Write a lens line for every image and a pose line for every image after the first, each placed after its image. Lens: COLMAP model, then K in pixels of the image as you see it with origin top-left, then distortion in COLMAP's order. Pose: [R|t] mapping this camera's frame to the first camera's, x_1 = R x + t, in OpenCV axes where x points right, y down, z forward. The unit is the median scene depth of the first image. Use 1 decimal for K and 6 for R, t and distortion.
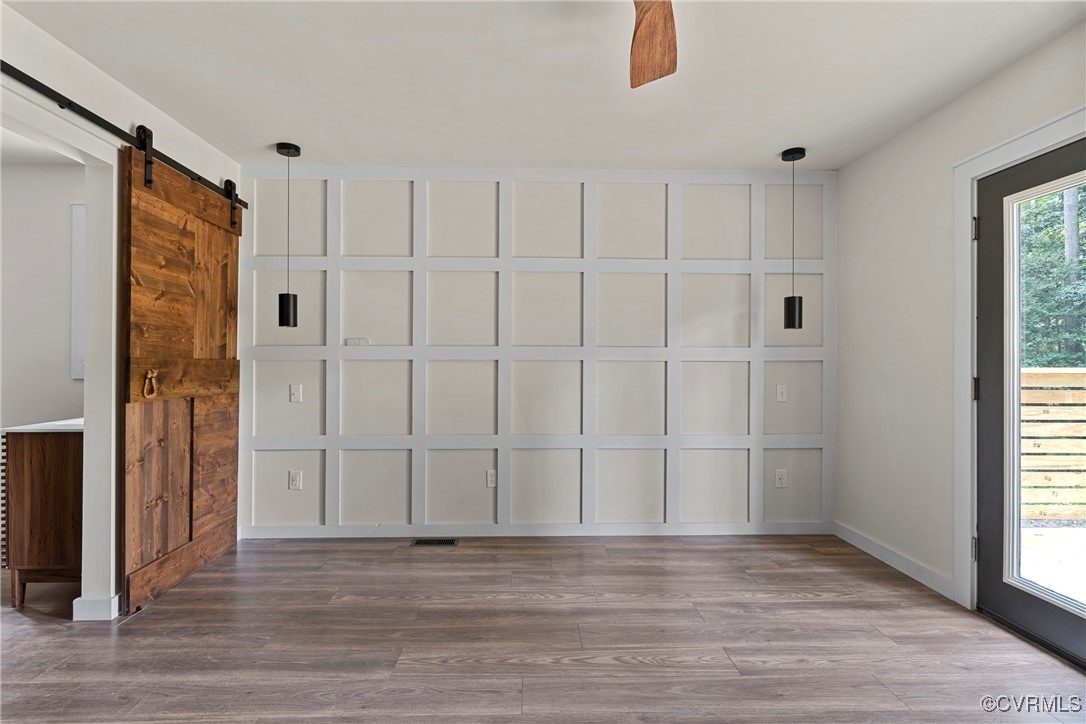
lens RADIAL K [[520.0, 0, 541.6], [0, 520.0, 356.2], [0, 0, 1]] dist [0.001862, 0.000428]
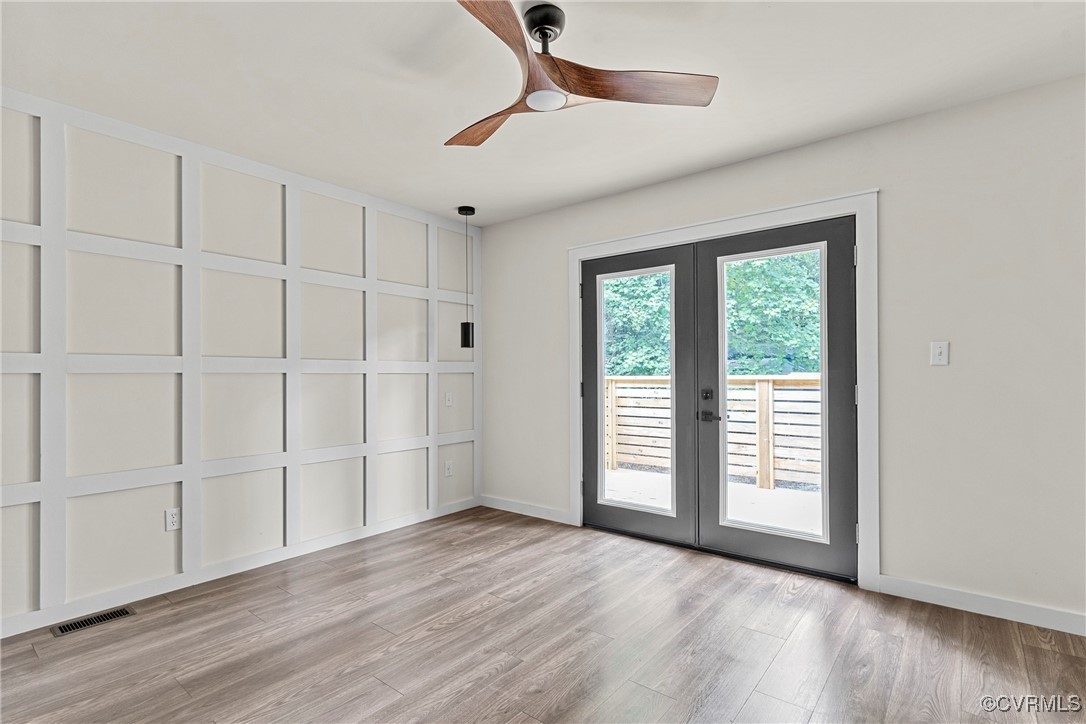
lens RADIAL K [[530.0, 0, 543.0], [0, 530.0, 362.0], [0, 0, 1]] dist [-0.002628, -0.000209]
pose [[0.638249, 0.010874, 0.769753, -0.478837], [-0.003368, 0.999930, -0.011333, -0.004072], [-0.769823, 0.004641, 0.638241, 0.035730]]
